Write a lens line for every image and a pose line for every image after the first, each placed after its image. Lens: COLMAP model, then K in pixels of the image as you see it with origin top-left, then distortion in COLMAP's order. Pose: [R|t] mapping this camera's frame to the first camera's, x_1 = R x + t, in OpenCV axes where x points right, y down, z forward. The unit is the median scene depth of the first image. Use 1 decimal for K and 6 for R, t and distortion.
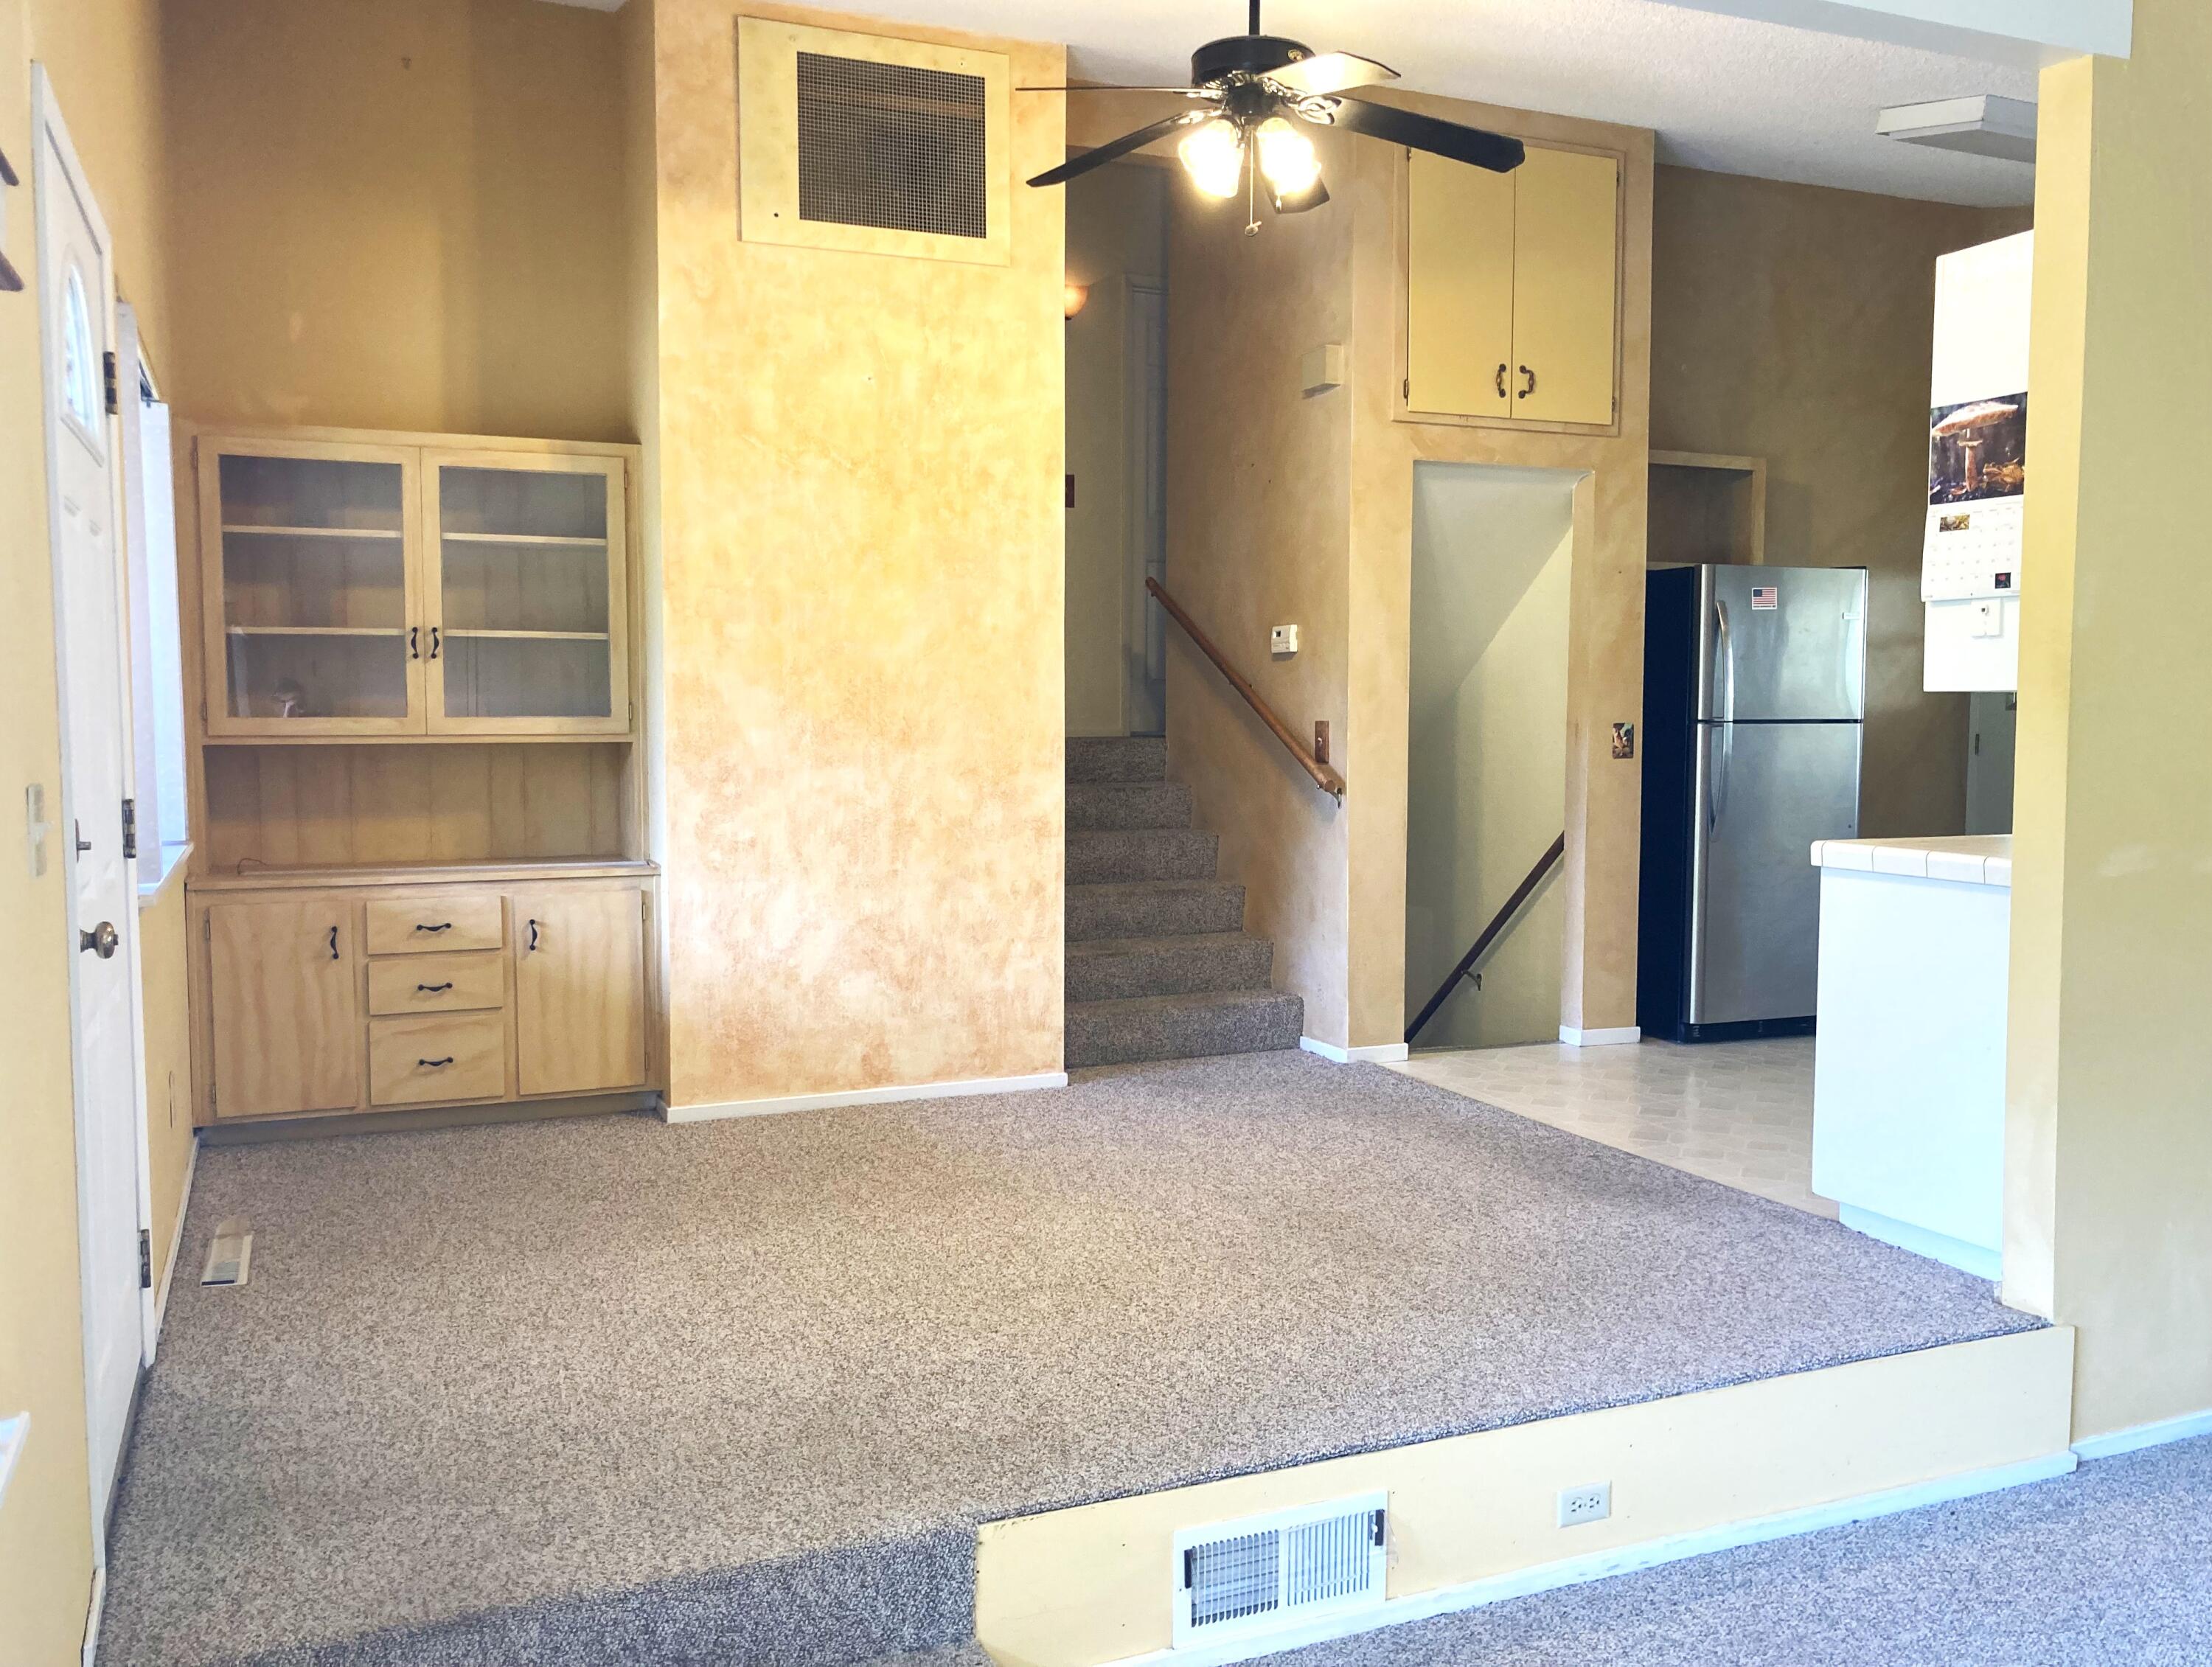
lens RADIAL K [[1801.8, 0, 1113.5], [0, 1801.8, 847.0], [0, 0, 1]] dist [0.041365, -0.063555]
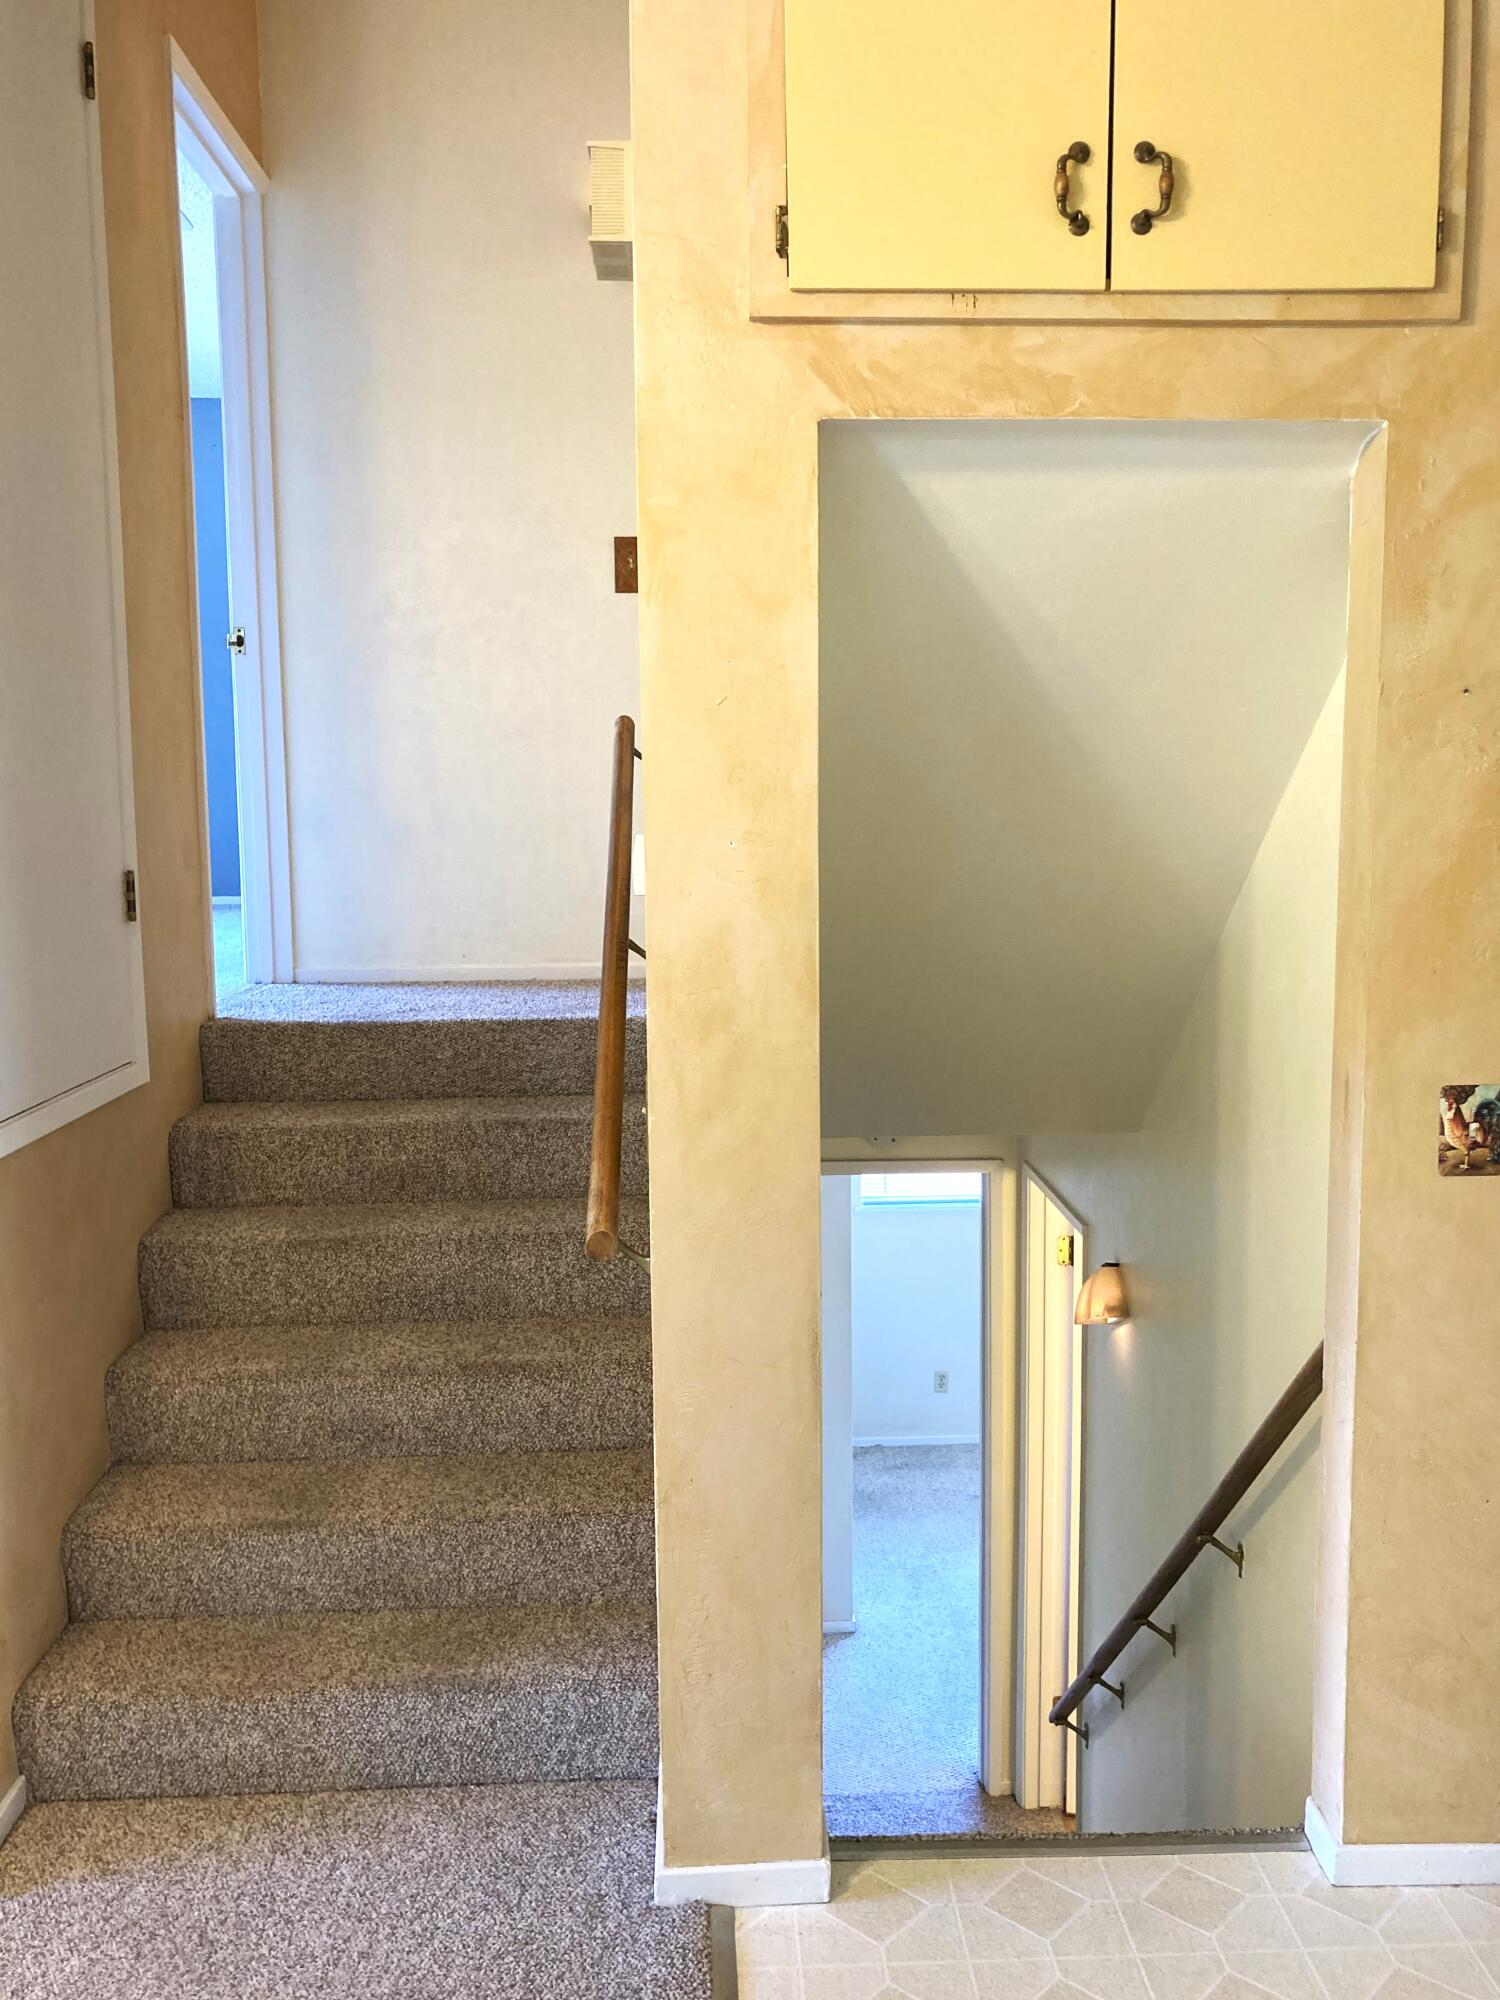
lens RADIAL K [[1629.1, 0, 851.9], [0, 1629.1, 973.6], [0, 0, 1]] dist [0.041365, -0.063555]
pose [[0.937320, 0.030780, -0.347109, 0.294601], [-0.018255, 0.999061, 0.039297, -0.109535], [0.347993, -0.030497, 0.937001, 0.666660]]
